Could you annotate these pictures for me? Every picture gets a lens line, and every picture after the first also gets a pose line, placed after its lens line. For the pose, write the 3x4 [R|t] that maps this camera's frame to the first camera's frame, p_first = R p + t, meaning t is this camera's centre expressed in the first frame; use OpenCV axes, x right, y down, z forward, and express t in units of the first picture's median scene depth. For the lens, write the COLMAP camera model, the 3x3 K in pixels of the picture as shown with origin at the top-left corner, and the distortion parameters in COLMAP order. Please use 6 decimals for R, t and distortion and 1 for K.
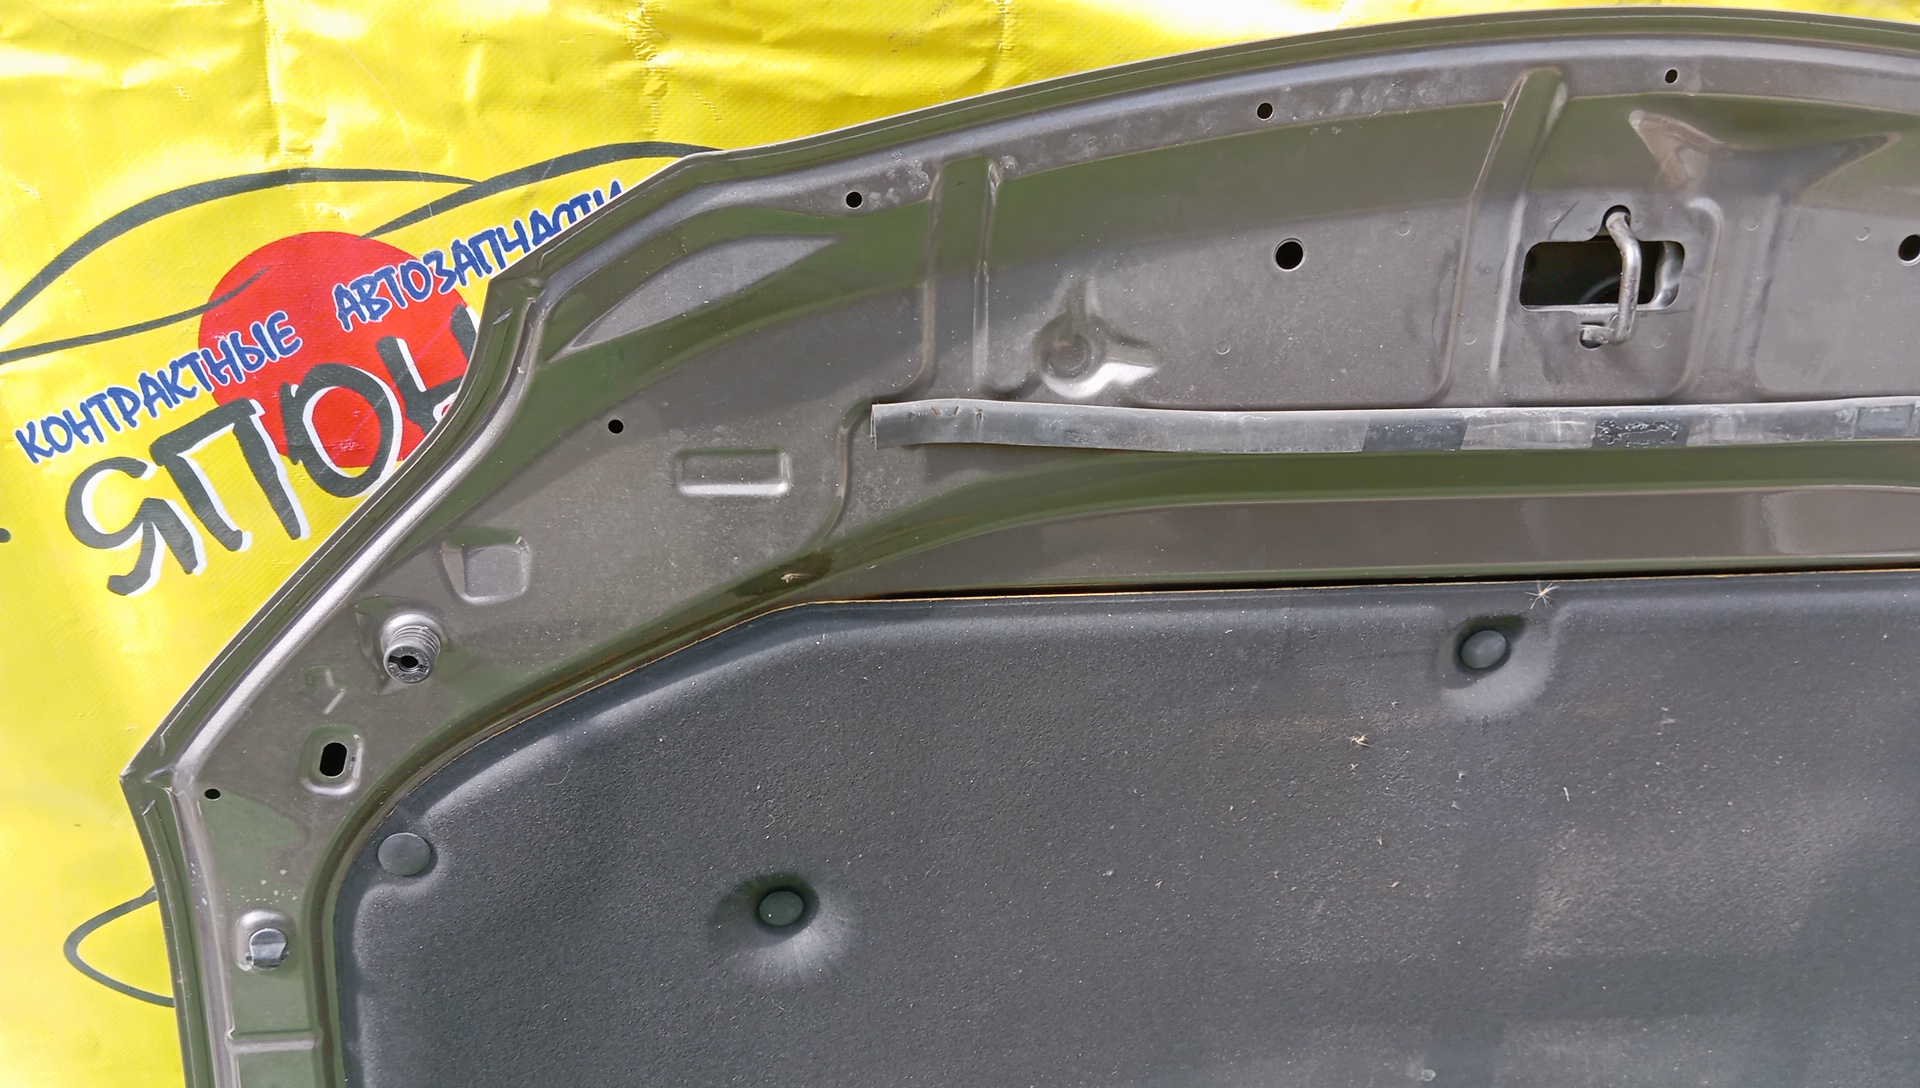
lens RADIAL K [[1583.6, 0, 960.0], [0, 1583.6, 544.0], [0, 0, 1]] dist [0.095291, -0.203097]
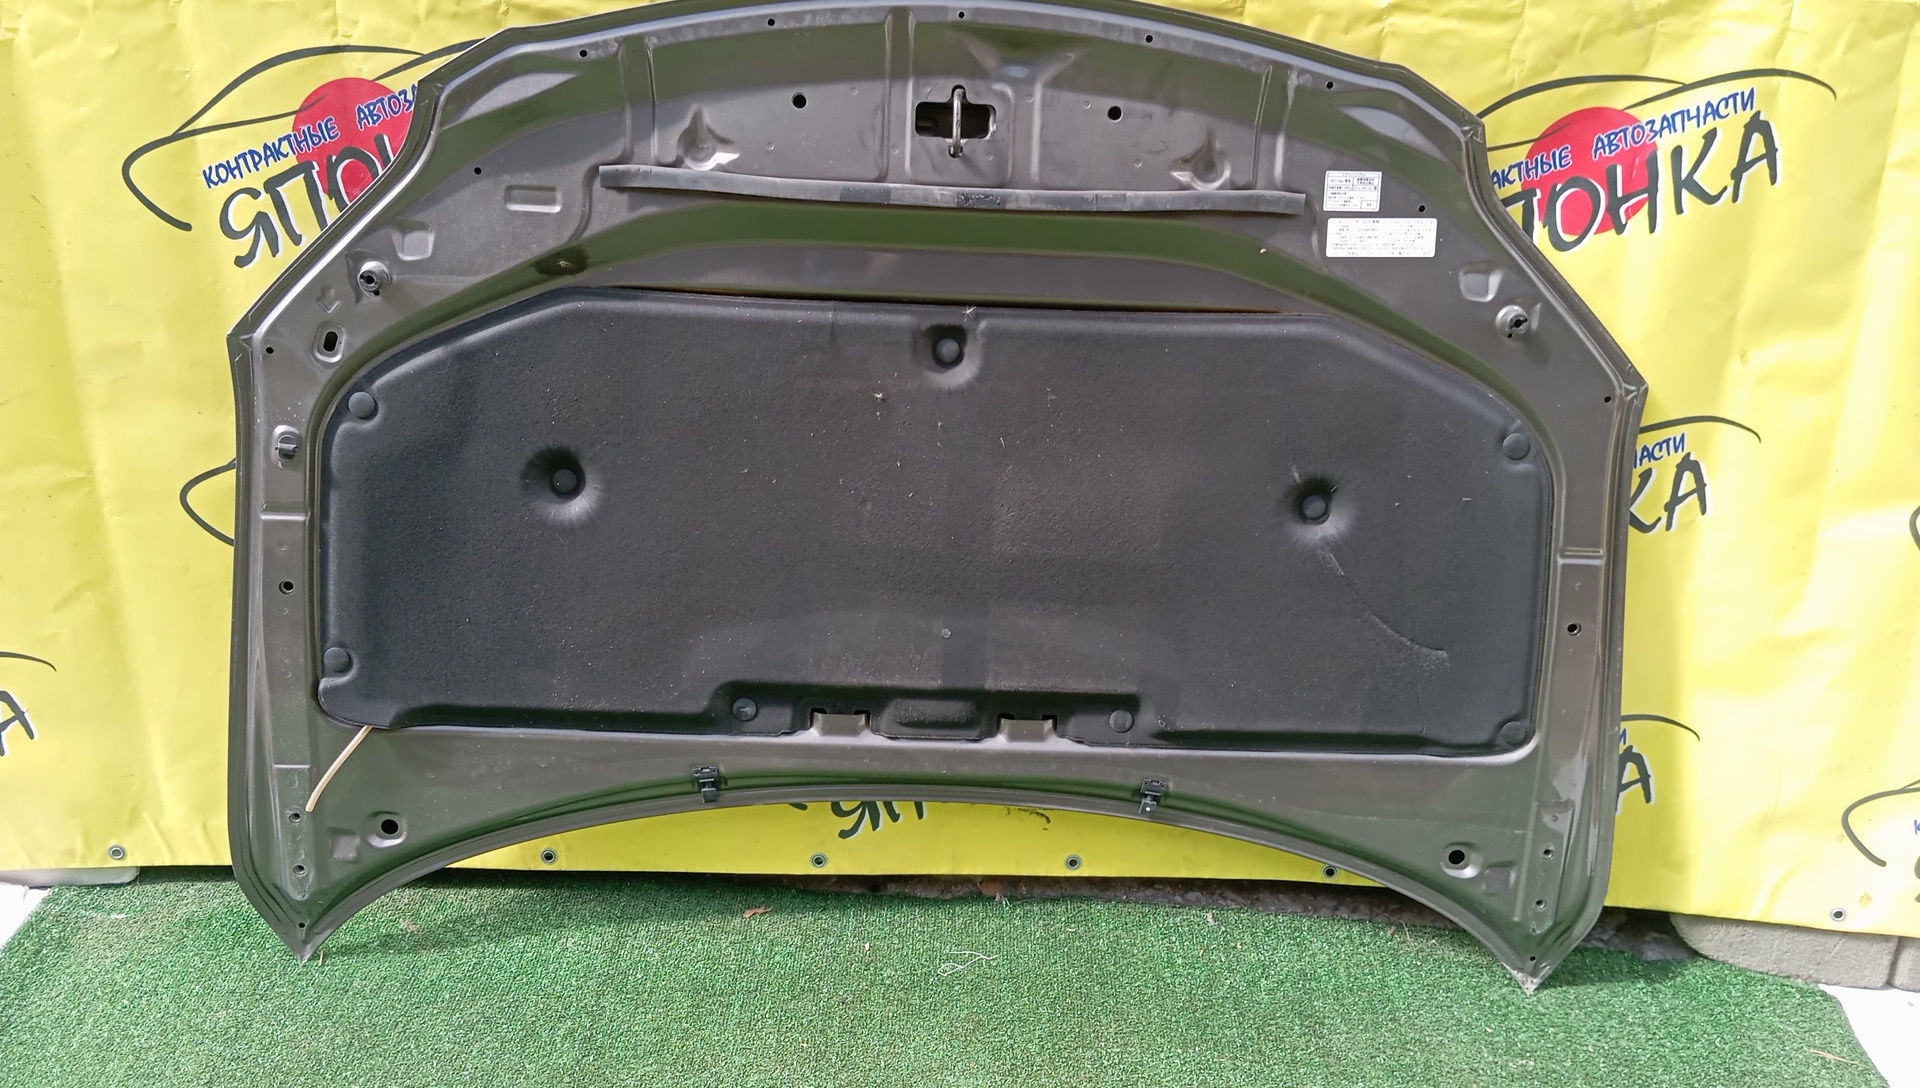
lens RADIAL K [[1583.6, 0, 960.0], [0, 1583.6, 544.0], [0, 0, 1]] dist [0.095291, -0.203097]
pose [[0.996724, 0.035690, -0.072584, 0.532177], [-0.050228, 0.976501, -0.209578, 0.738682], [0.063399, 0.212537, 0.975094, -0.825558]]
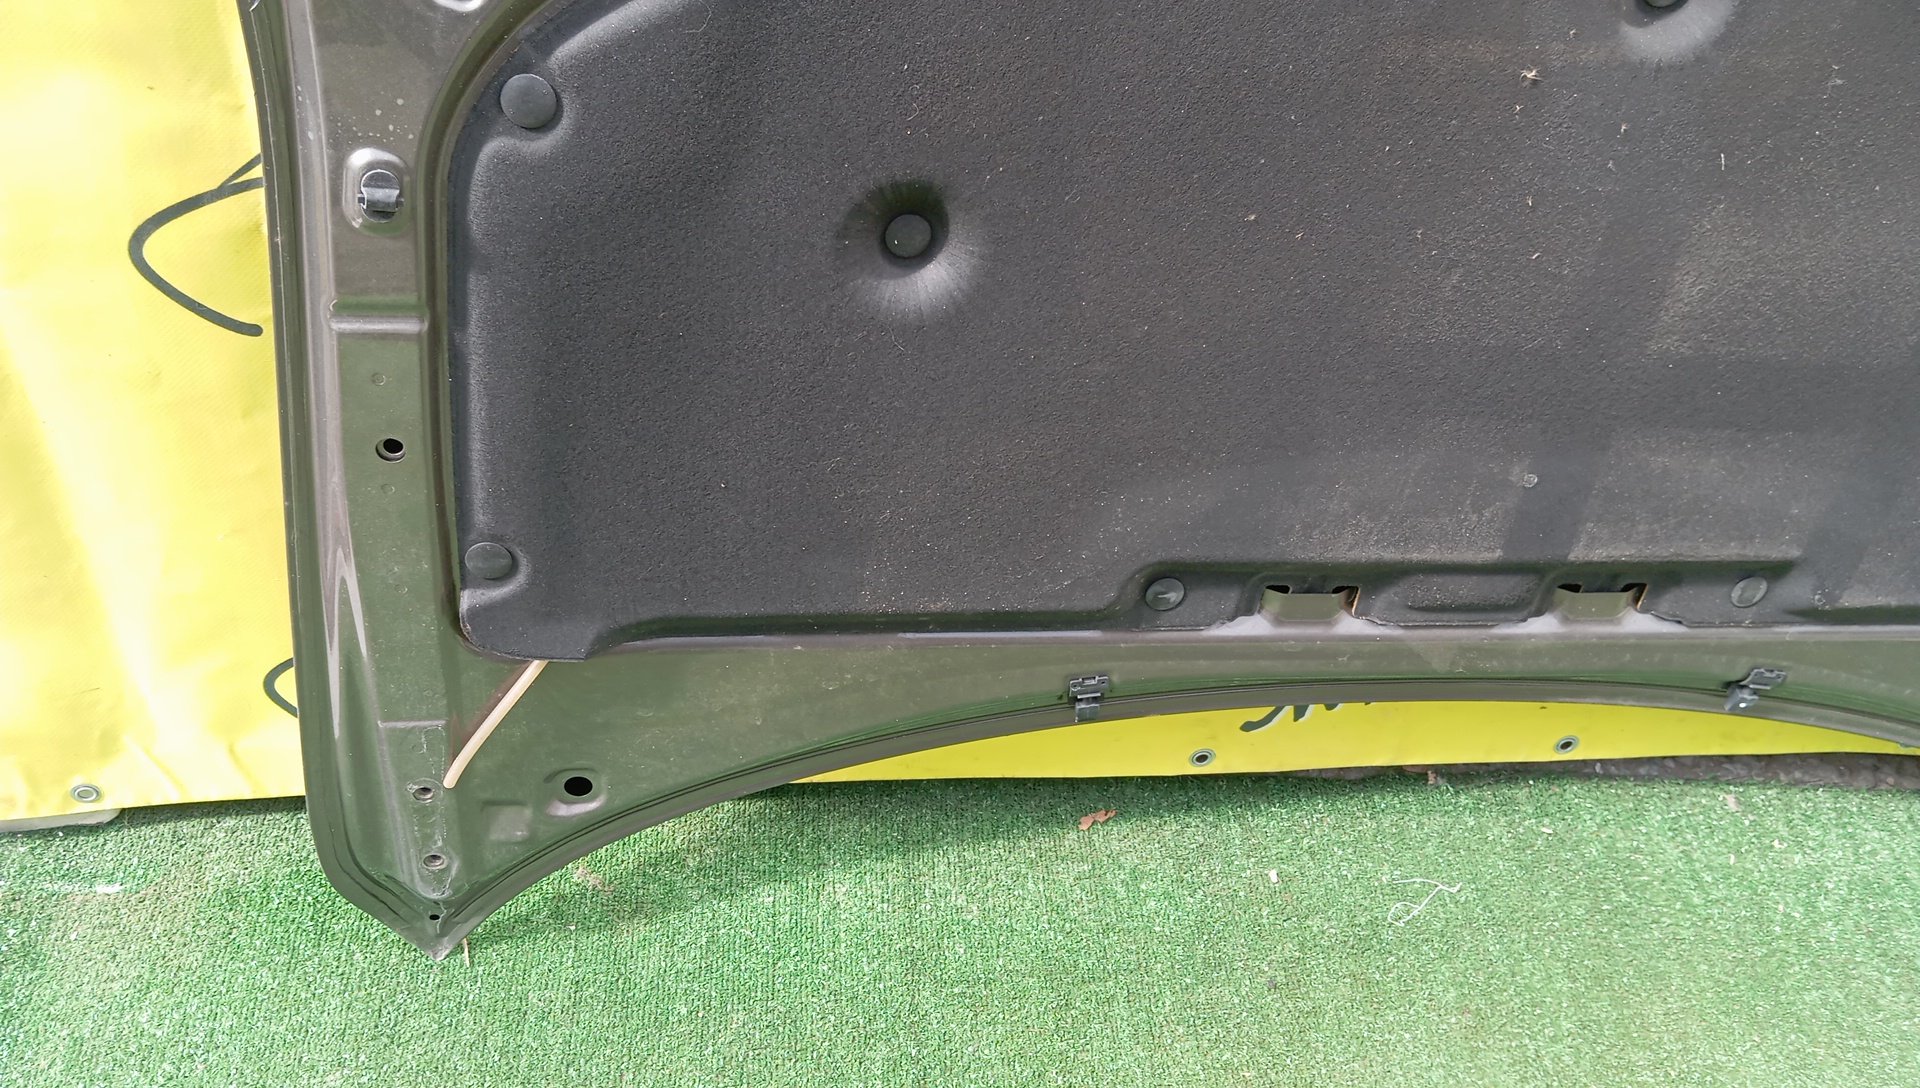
lens RADIAL K [[1583.6, 0, 960.0], [0, 1583.6, 544.0], [0, 0, 1]] dist [0.095291, -0.203097]
pose [[0.997831, 0.039611, 0.052575, -0.138741], [-0.046865, 0.988346, 0.144829, 0.304422], [-0.046225, -0.146979, 0.988059, 0.039216]]
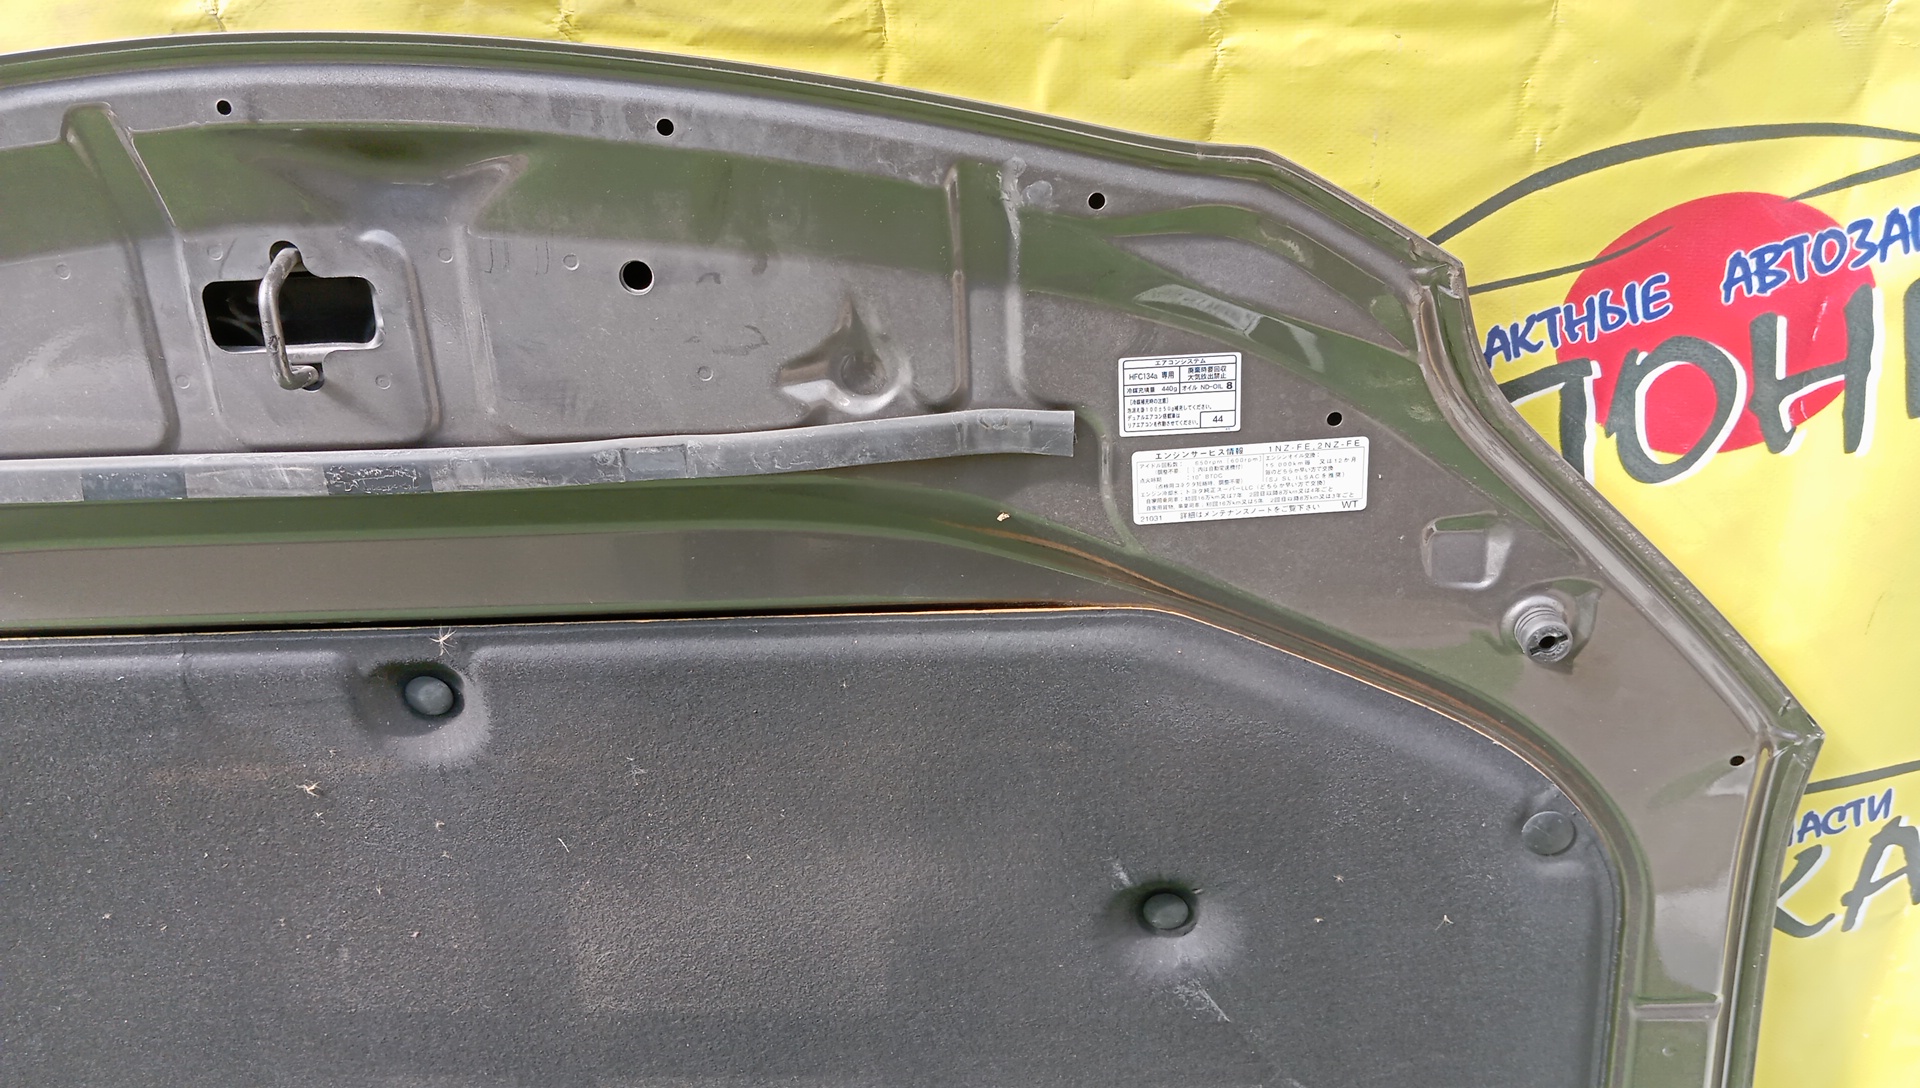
lens RADIAL K [[1583.6, 0, 960.0], [0, 1583.6, 544.0], [0, 0, 1]] dist [0.095291, -0.203097]
pose [[0.990307, -0.001926, -0.138882, 0.853420], [0.003782, 0.999907, 0.013107, -0.039841], [0.138843, -0.013505, 0.990222, 0.106172]]
